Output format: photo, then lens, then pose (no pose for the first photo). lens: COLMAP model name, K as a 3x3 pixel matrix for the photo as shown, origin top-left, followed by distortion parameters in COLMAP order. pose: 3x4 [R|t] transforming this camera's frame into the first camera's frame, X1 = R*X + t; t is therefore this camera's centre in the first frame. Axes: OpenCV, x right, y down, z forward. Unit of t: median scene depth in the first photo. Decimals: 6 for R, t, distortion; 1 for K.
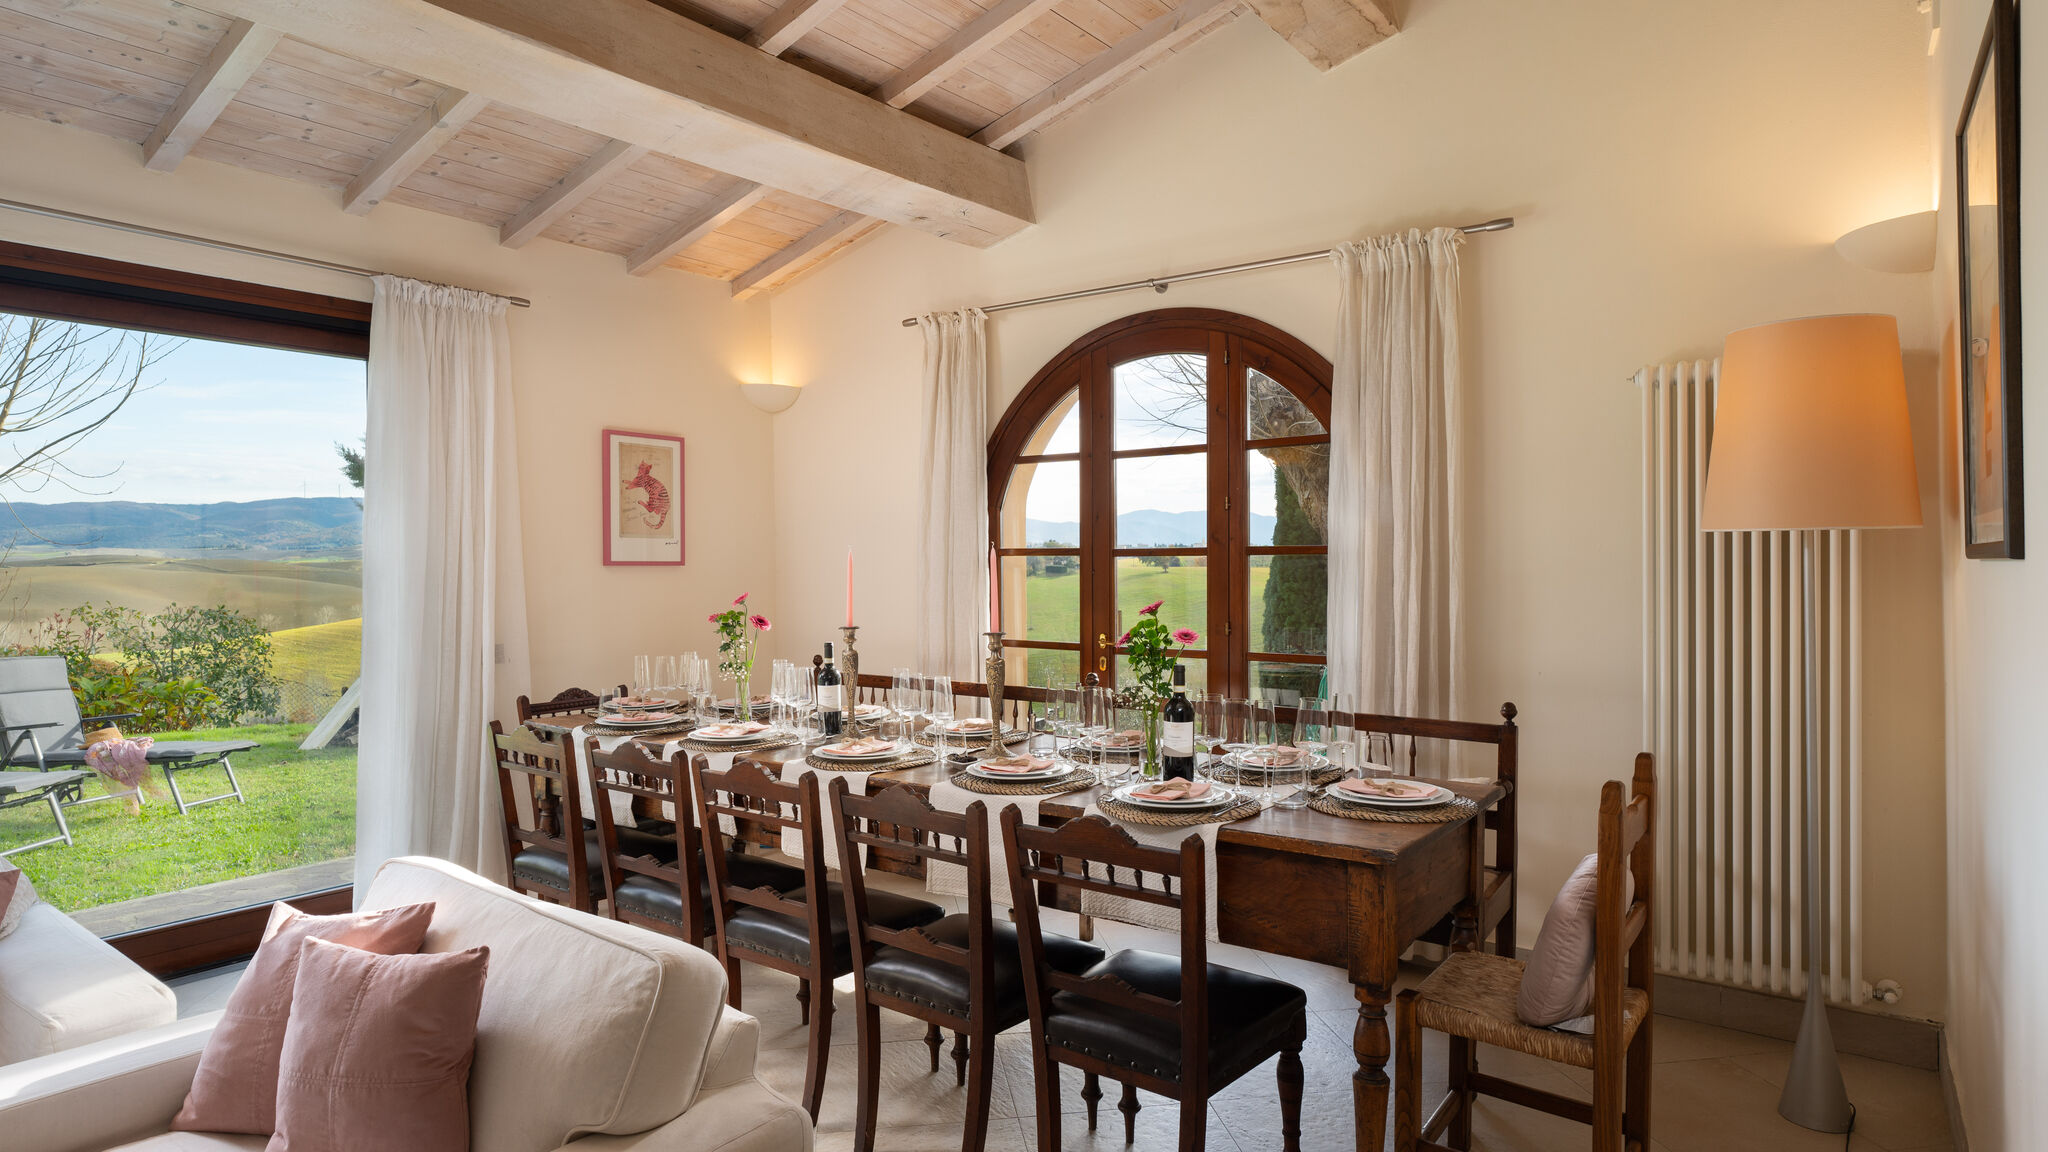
lens RADIAL K [[1123.1, 0, 1027.4], [0, 1123.1, 564.9], [0, 0, 1]] dist [0.045382, -0.000670]
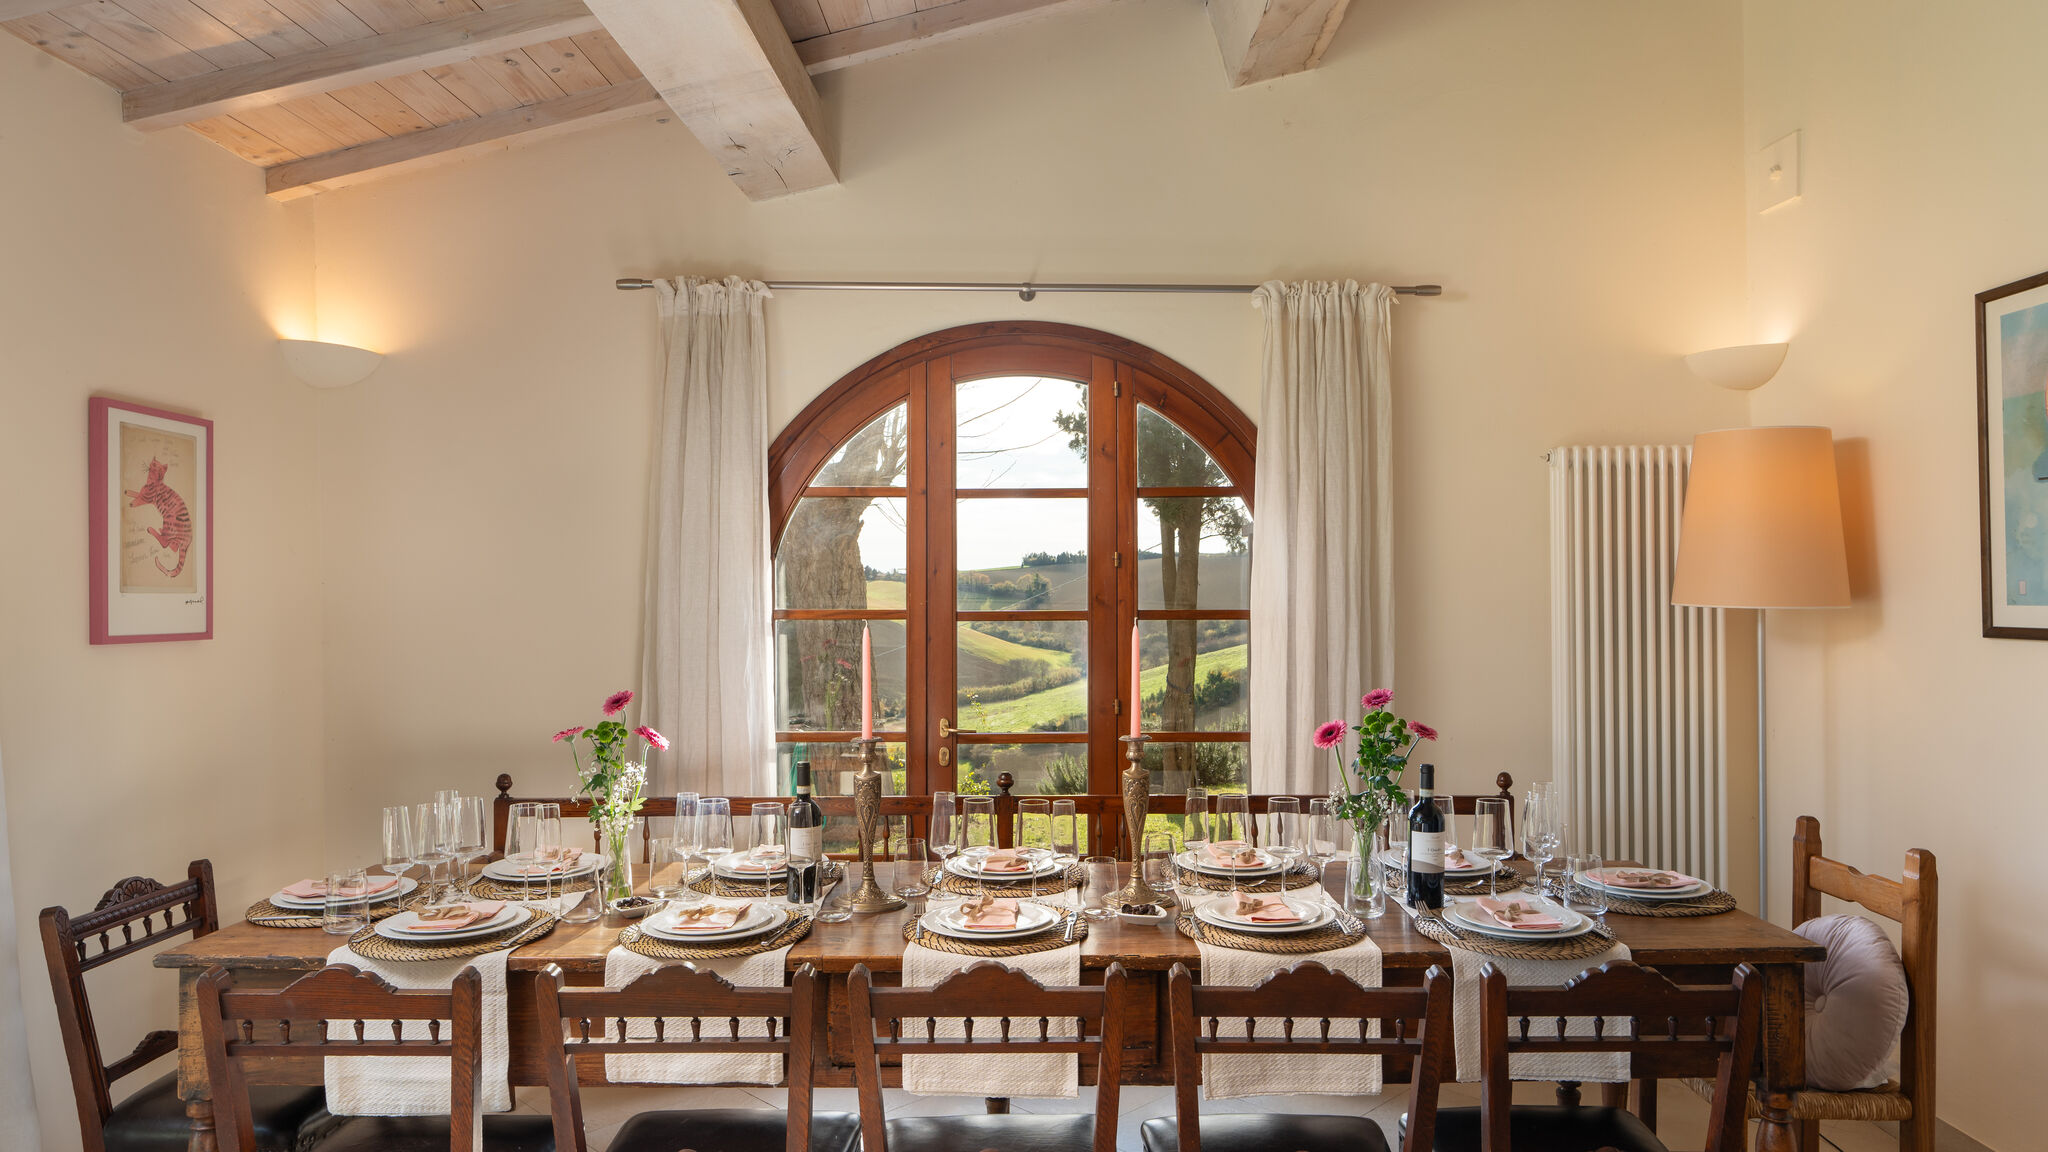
lens RADIAL K [[1296.3, 0, 1024.0], [0, 1296.3, 576.0], [0, 0, 1]] dist [0.022200, -0.000193]
pose [[0.796901, 0.010613, 0.604016, -0.436991], [0.001311, 0.999813, -0.019297, -0.021911], [-0.604108, 0.016169, 0.796738, 0.243597]]
